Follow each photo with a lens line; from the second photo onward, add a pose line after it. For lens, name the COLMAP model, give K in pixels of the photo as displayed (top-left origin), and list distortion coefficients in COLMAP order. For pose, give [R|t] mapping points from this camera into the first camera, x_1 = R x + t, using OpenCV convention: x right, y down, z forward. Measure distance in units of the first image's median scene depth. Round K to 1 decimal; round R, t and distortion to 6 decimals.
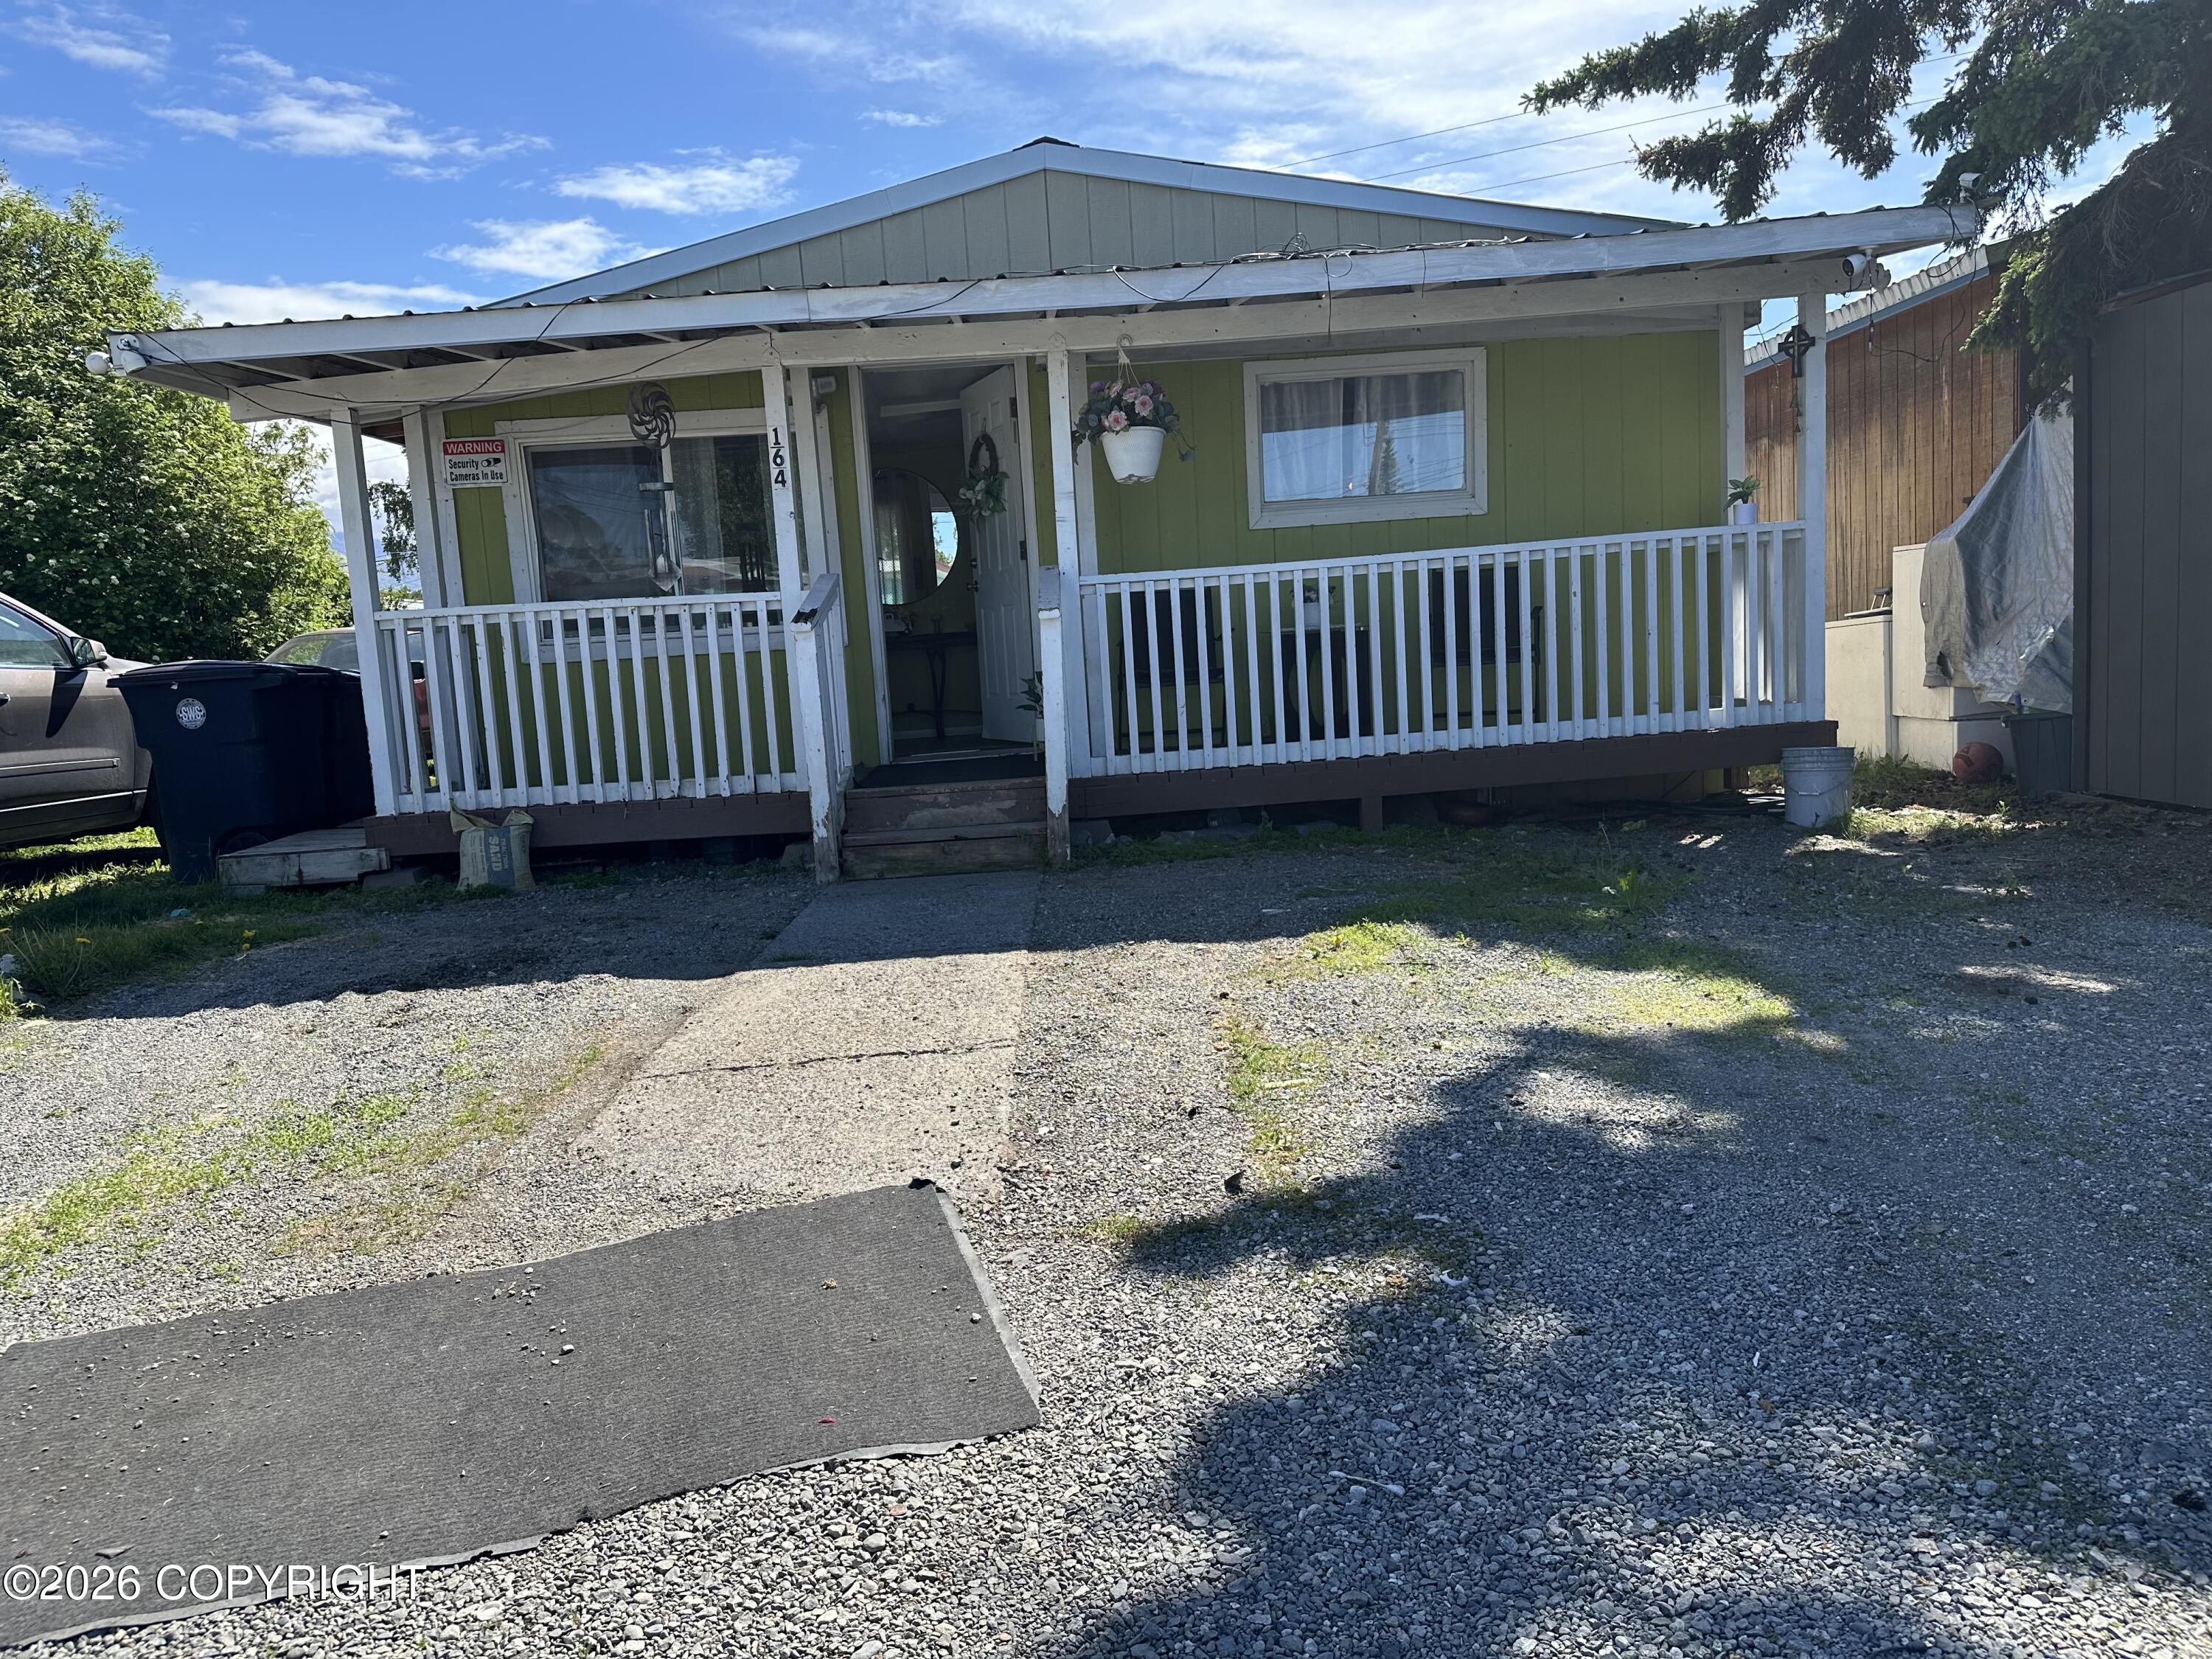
lens RADIAL K [[1554.1, 0, 1096.2], [0, 1554.1, 840.7], [0, 0, 1]] dist [0.071345, -0.082576]
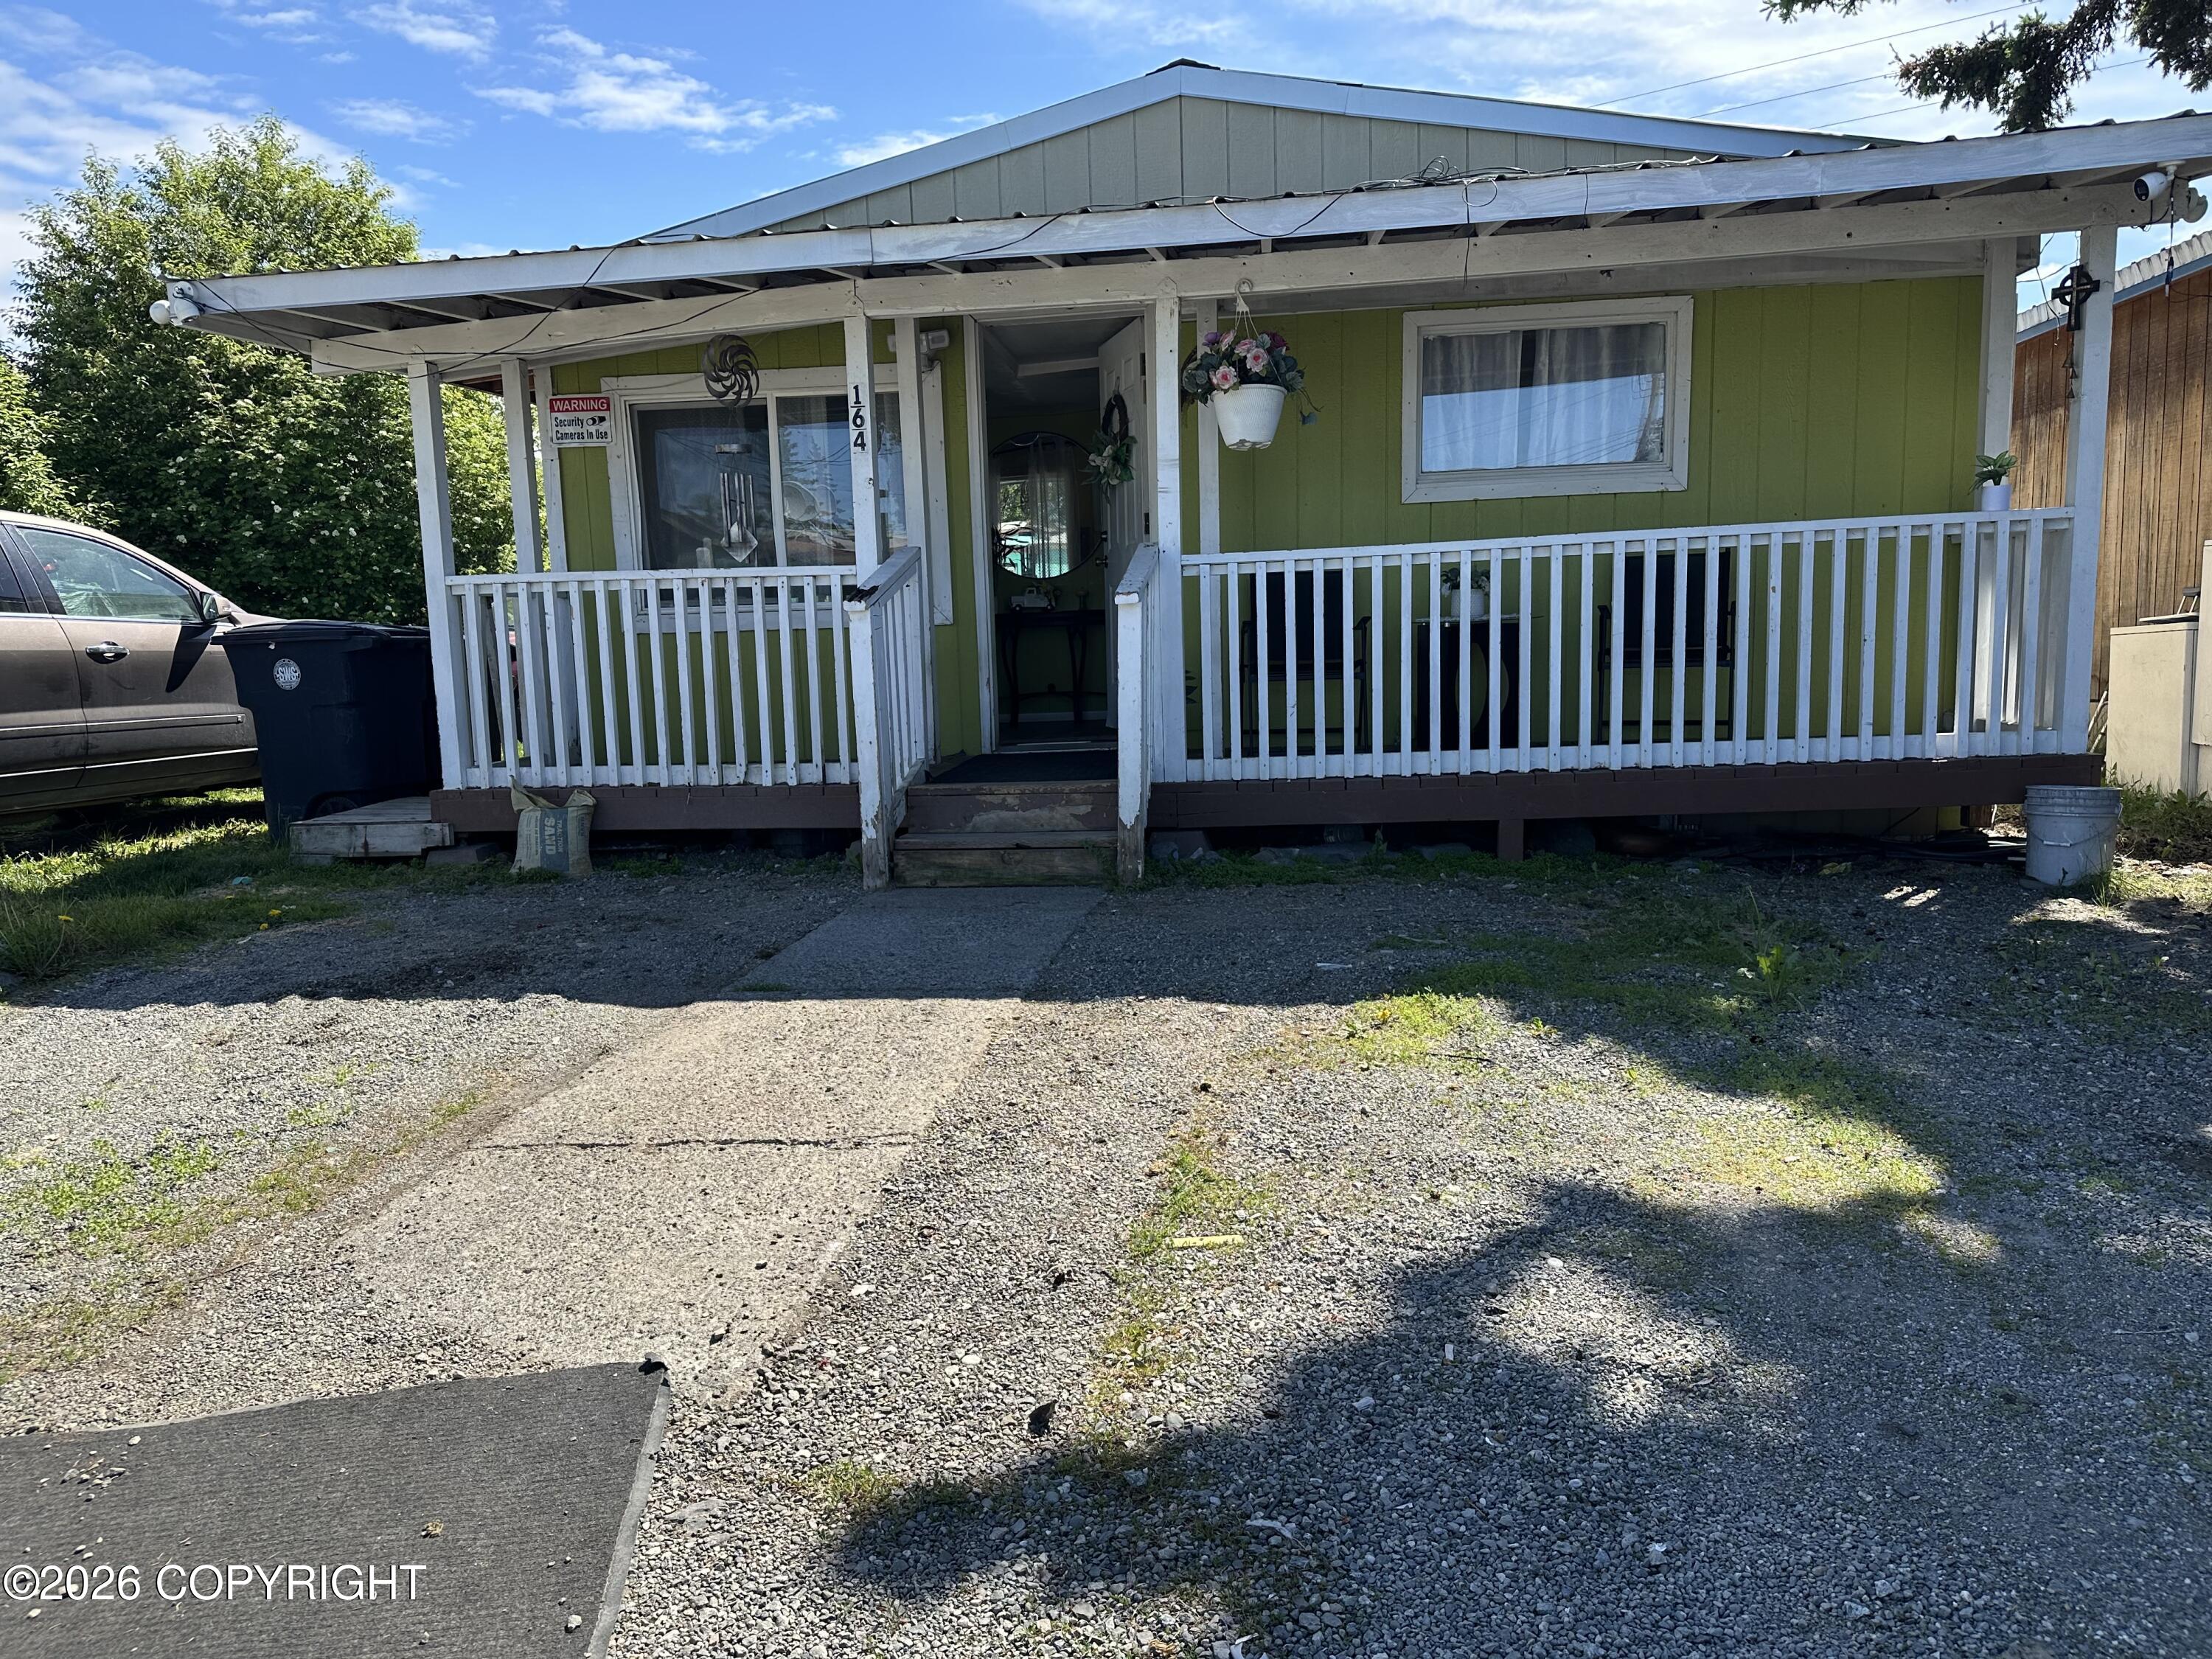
lens RADIAL K [[1558.7, 0, 1097.6], [0, 1558.7, 840.8], [0, 0, 1]] dist [0.027594, -0.019914]
pose [[0.986918, 0.051238, -0.152863, 0.084947], [-0.048069, 0.998547, 0.024362, -0.026824], [0.153889, -0.016696, 0.987947, 0.116379]]
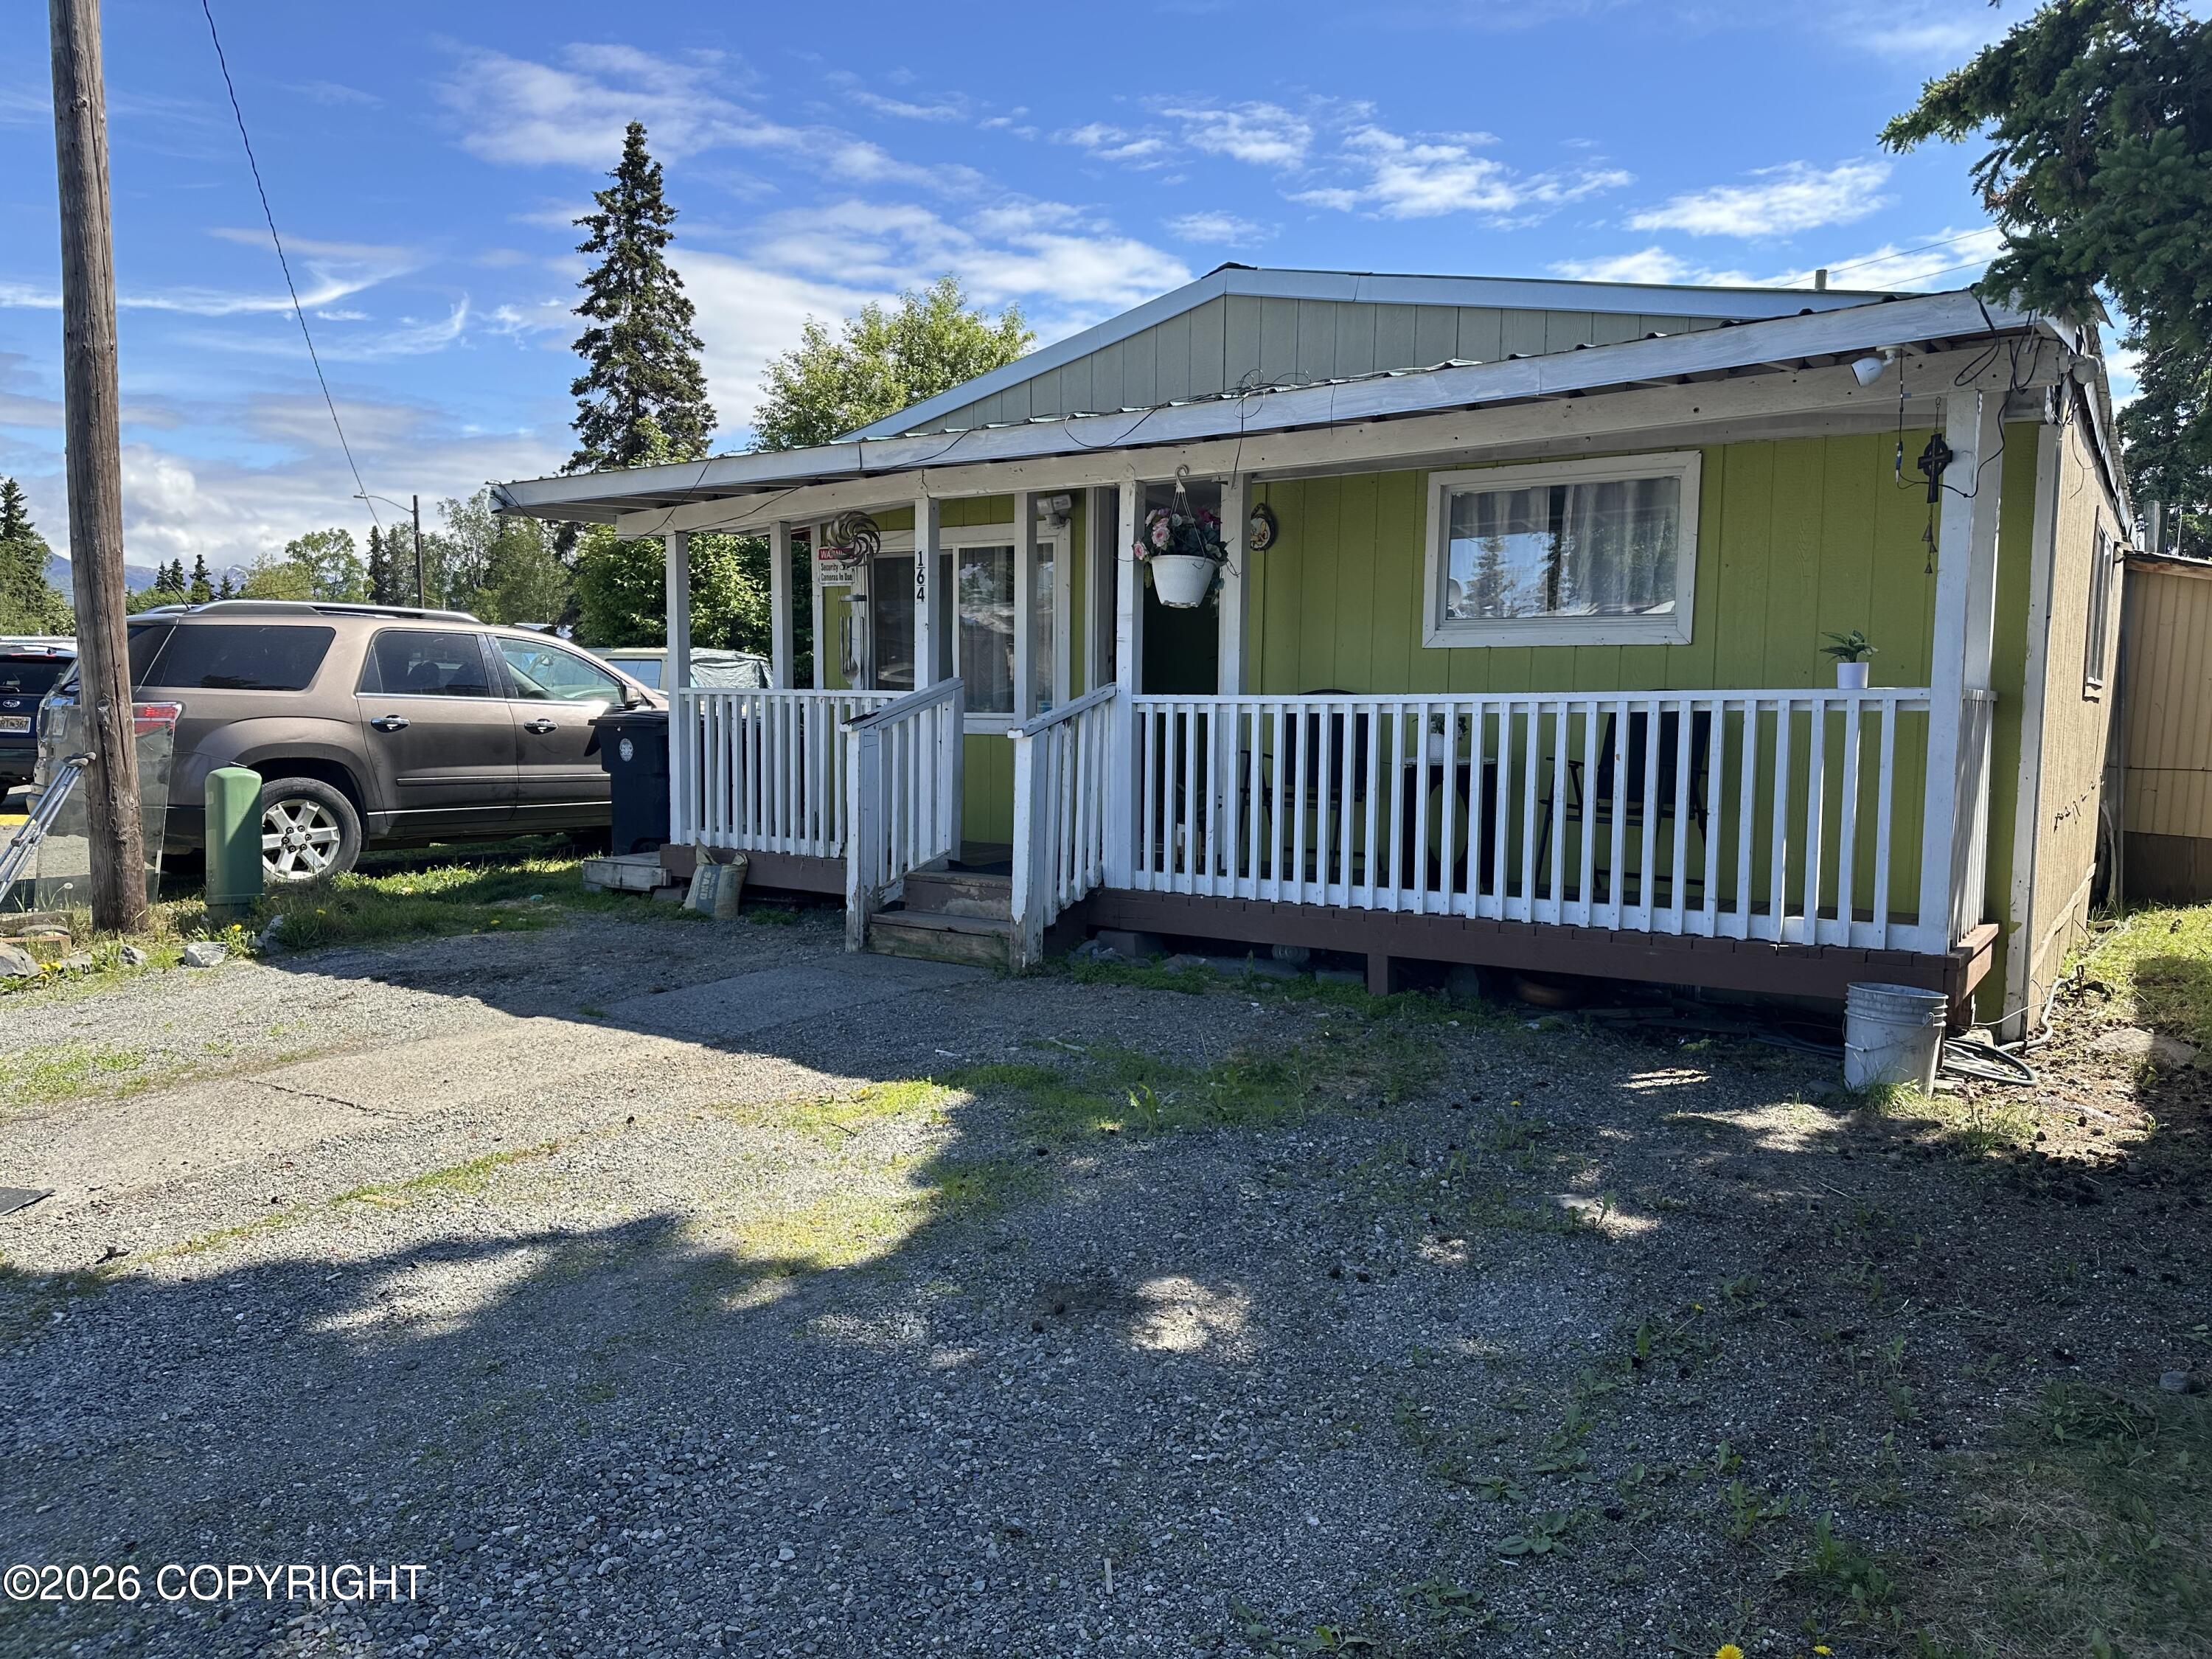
lens RADIAL K [[1548.5, 0, 1123.3], [0, 1548.5, 814.7], [0, 0, 1]] dist [0.133614, -0.207007]
pose [[0.812476, 0.112807, -0.571977, 0.576935], [-0.130772, 0.991364, 0.009761, -0.100511], [0.568139, 0.066868, 0.820211, 0.160737]]
